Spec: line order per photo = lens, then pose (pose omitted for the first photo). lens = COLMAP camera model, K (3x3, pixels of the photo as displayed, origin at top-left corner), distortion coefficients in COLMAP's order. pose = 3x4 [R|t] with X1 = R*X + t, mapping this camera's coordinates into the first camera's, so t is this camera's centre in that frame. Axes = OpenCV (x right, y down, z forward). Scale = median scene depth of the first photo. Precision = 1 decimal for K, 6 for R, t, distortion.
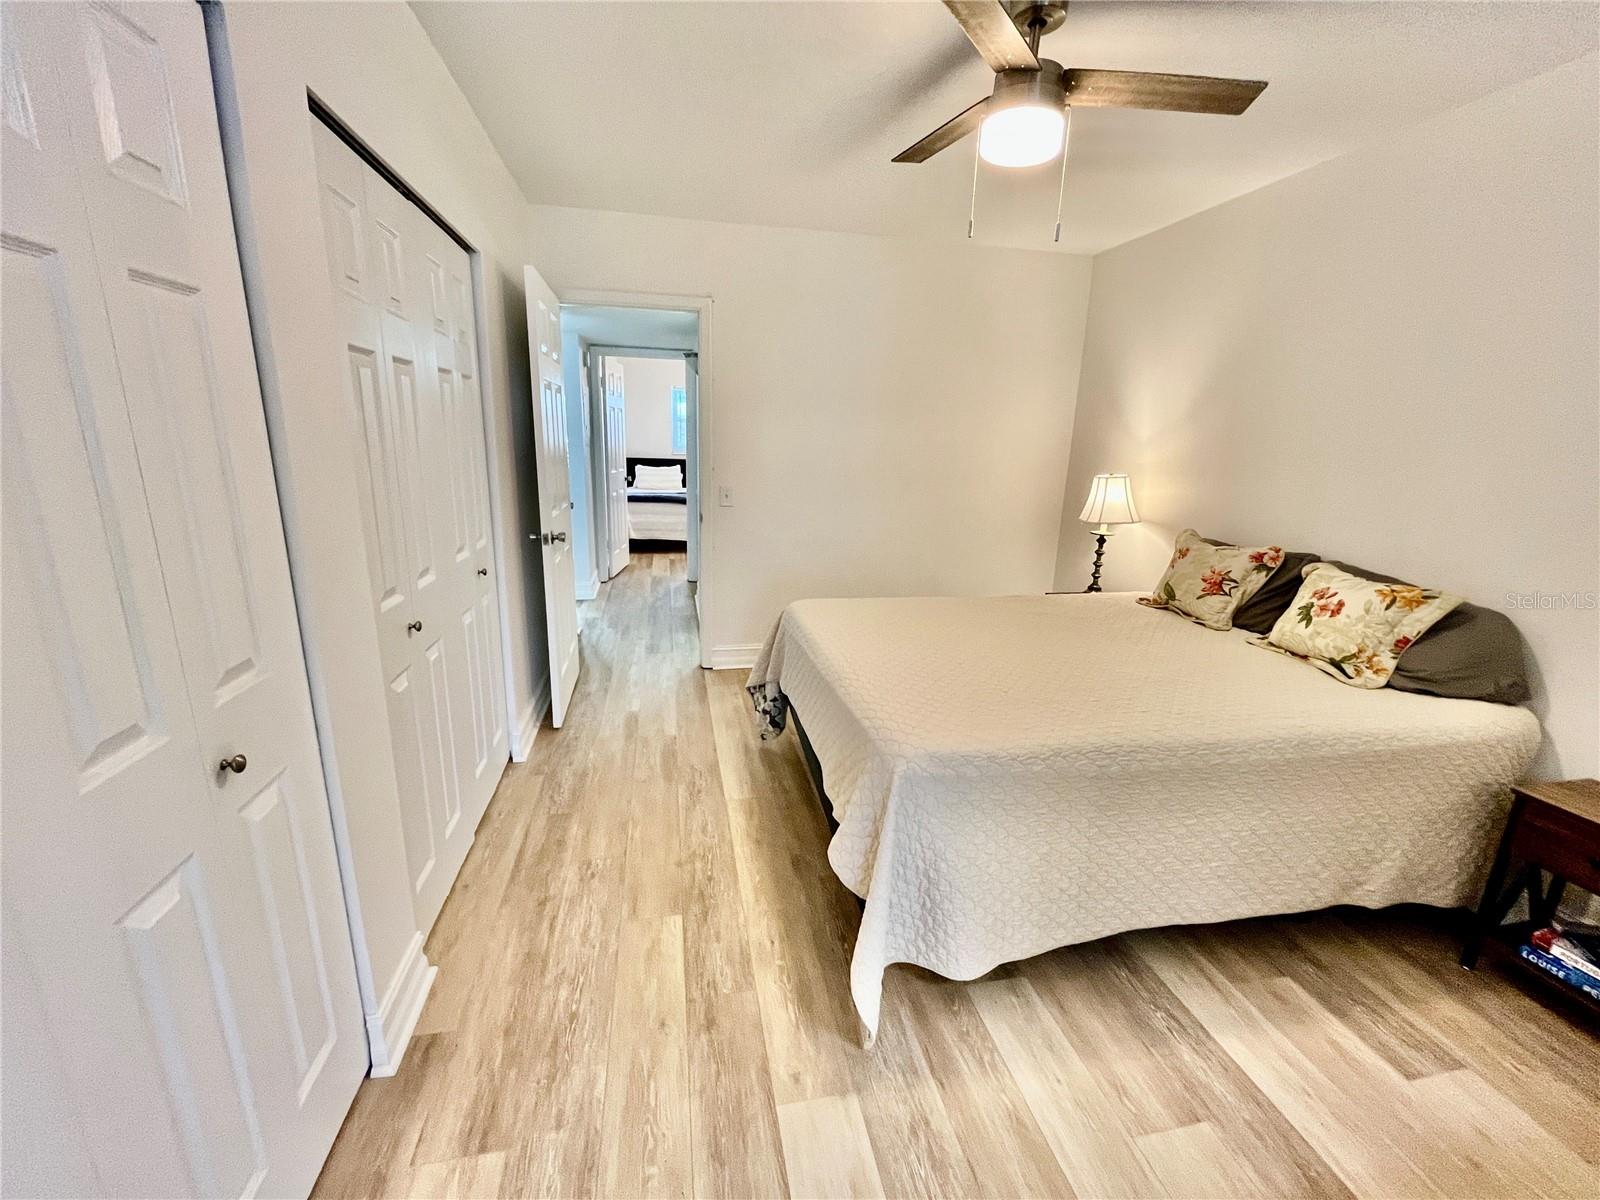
lens RADIAL K [[648.5, 0, 794.2], [0, 648.5, 598.8], [0, 0, 1]] dist [-0.001932, -0.000181]
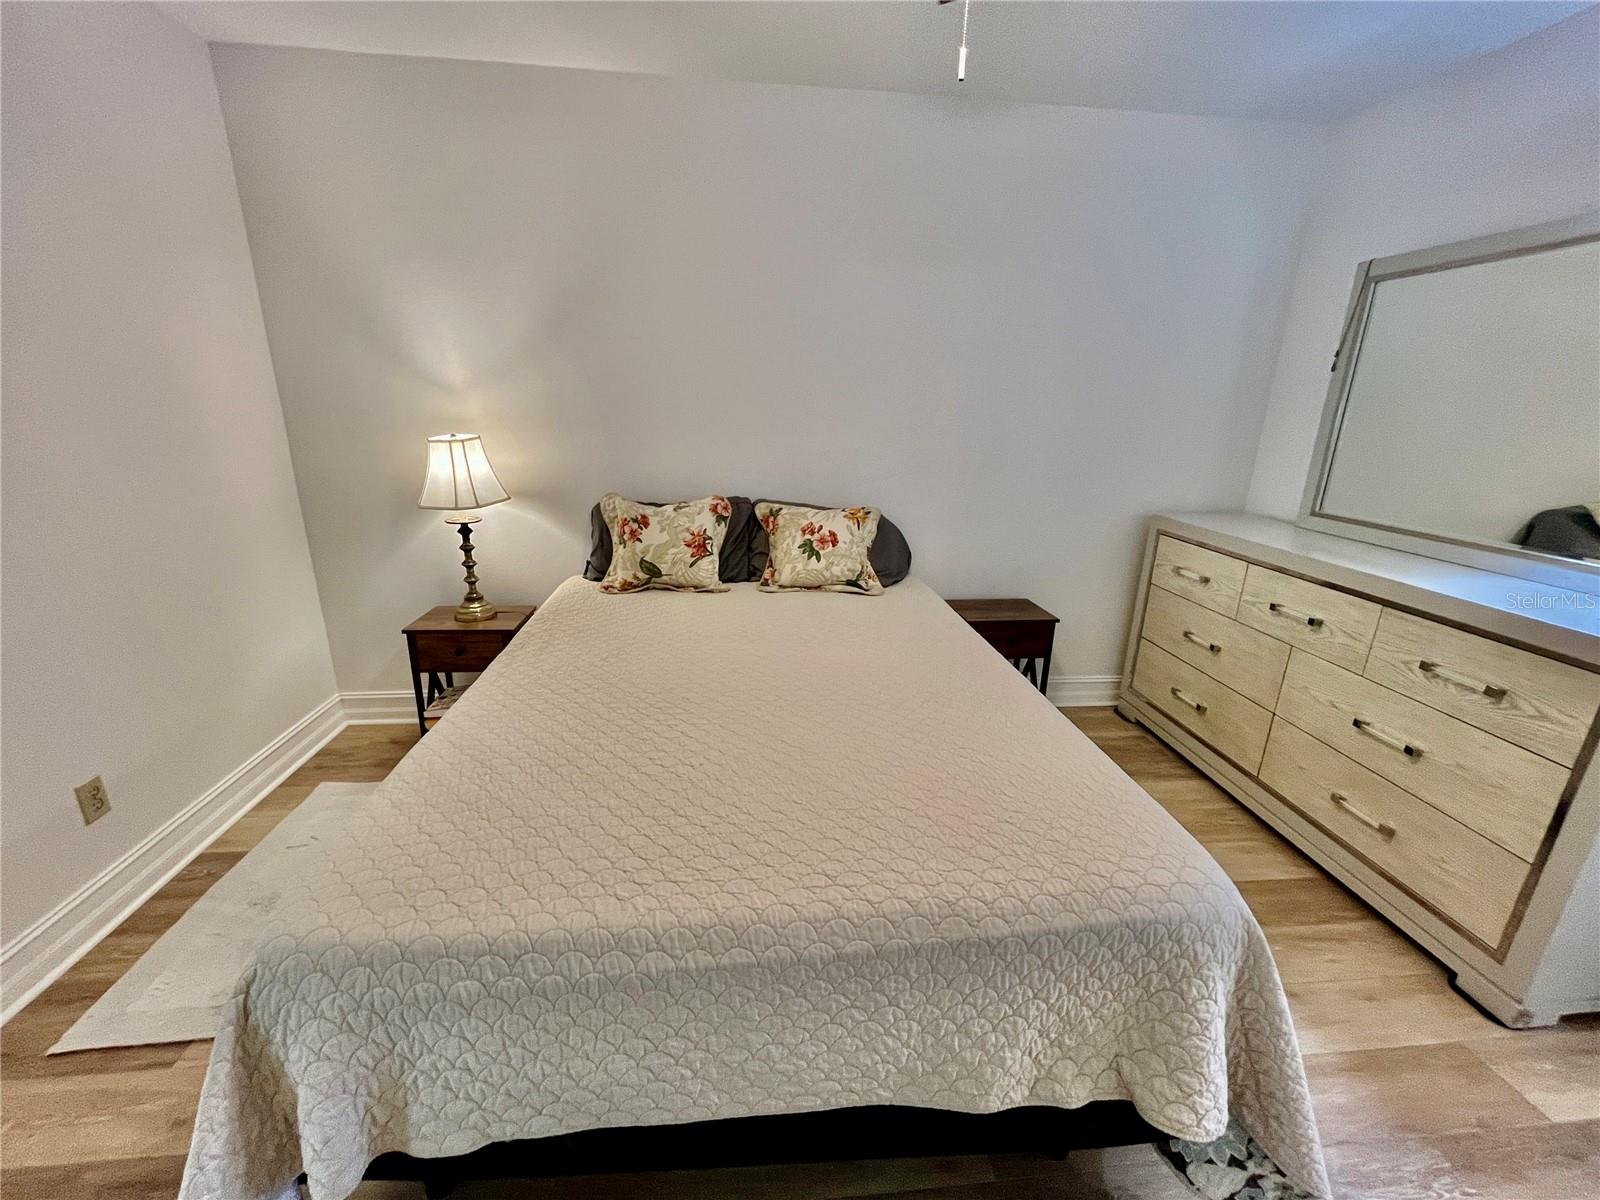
lens RADIAL K [[648.5, 0, 796.7], [0, 648.5, 598.3], [0, 0, 1]] dist [-0.001932, -0.000181]
pose [[0.087433, -0.315262, 0.944968, -0.247589], [0.223038, 0.930714, 0.289870, -0.199766], [-0.970881, 0.185420, 0.151691, 0.772764]]
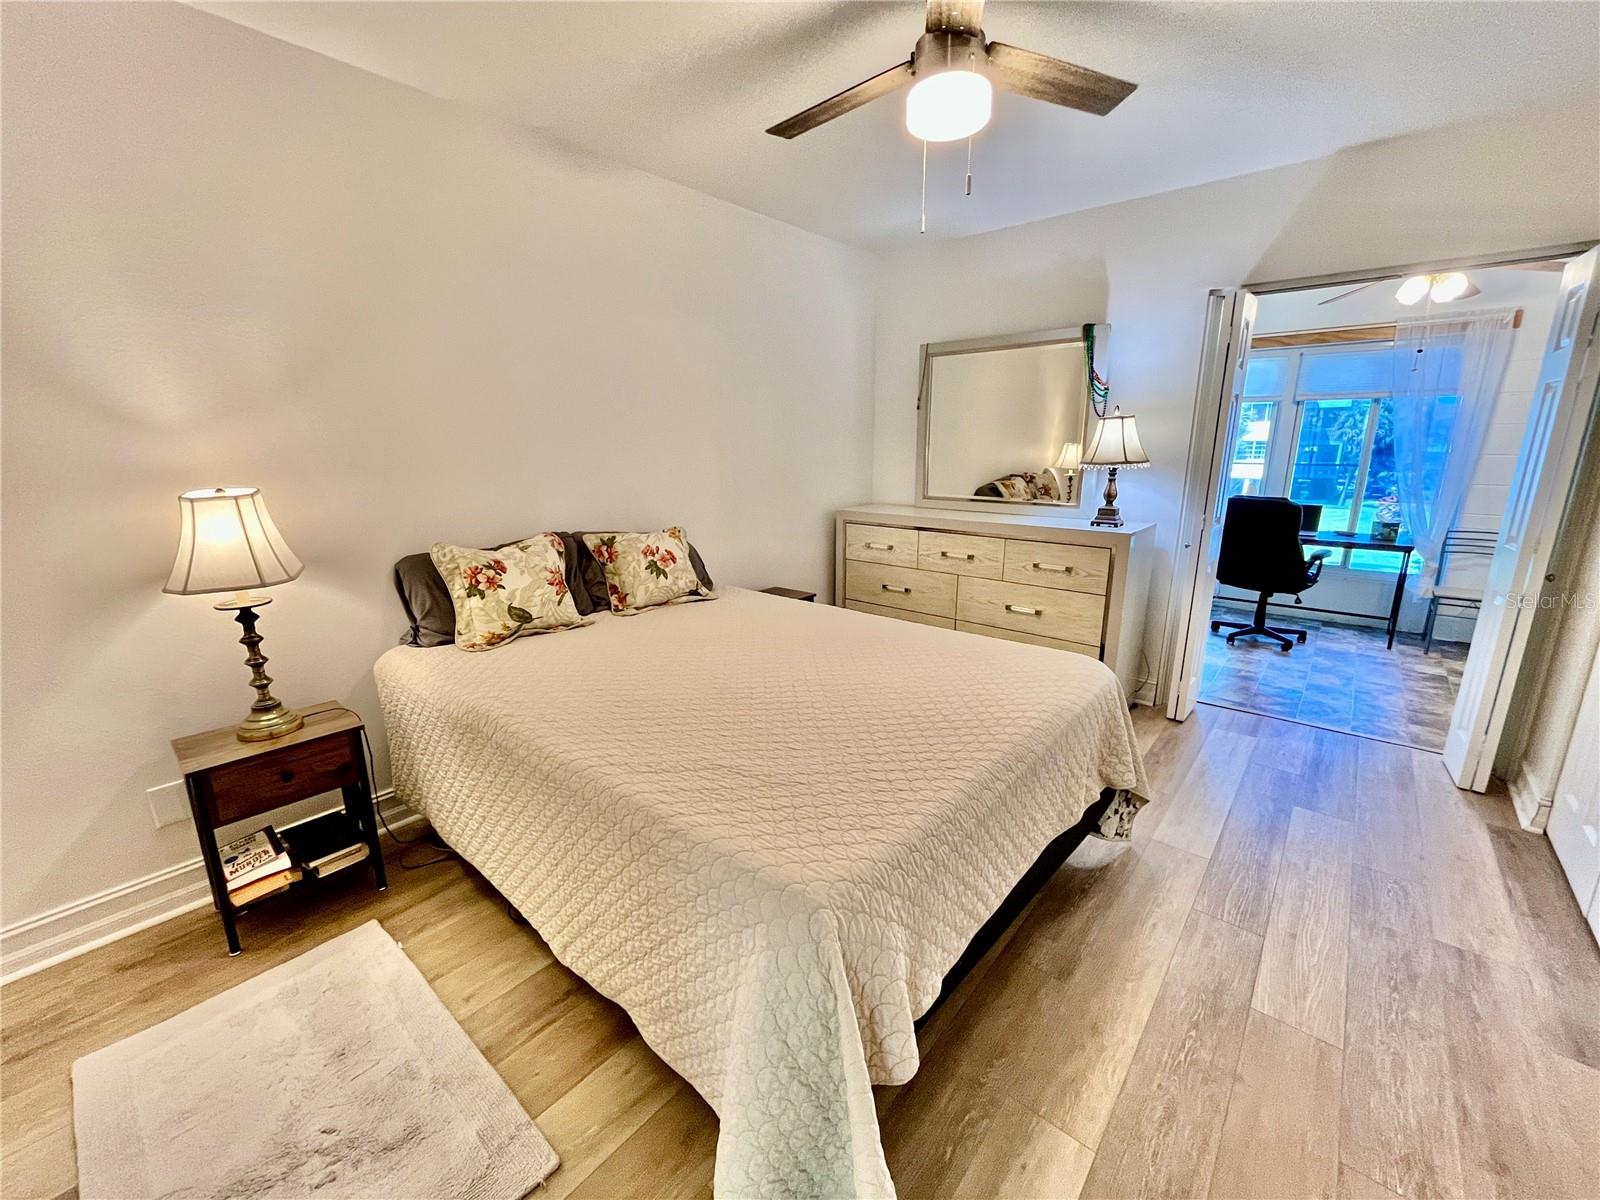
lens RADIAL K [[648.5, 0, 799.2], [0, 648.5, 598.4], [0, 0, 1]] dist [-0.001932, -0.000181]
pose [[-0.619518, -0.207050, 0.757184, -0.255255], [0.181490, 0.900672, 0.394779, -0.313116], [-0.763714, 0.381994, -0.520406, 1.279619]]
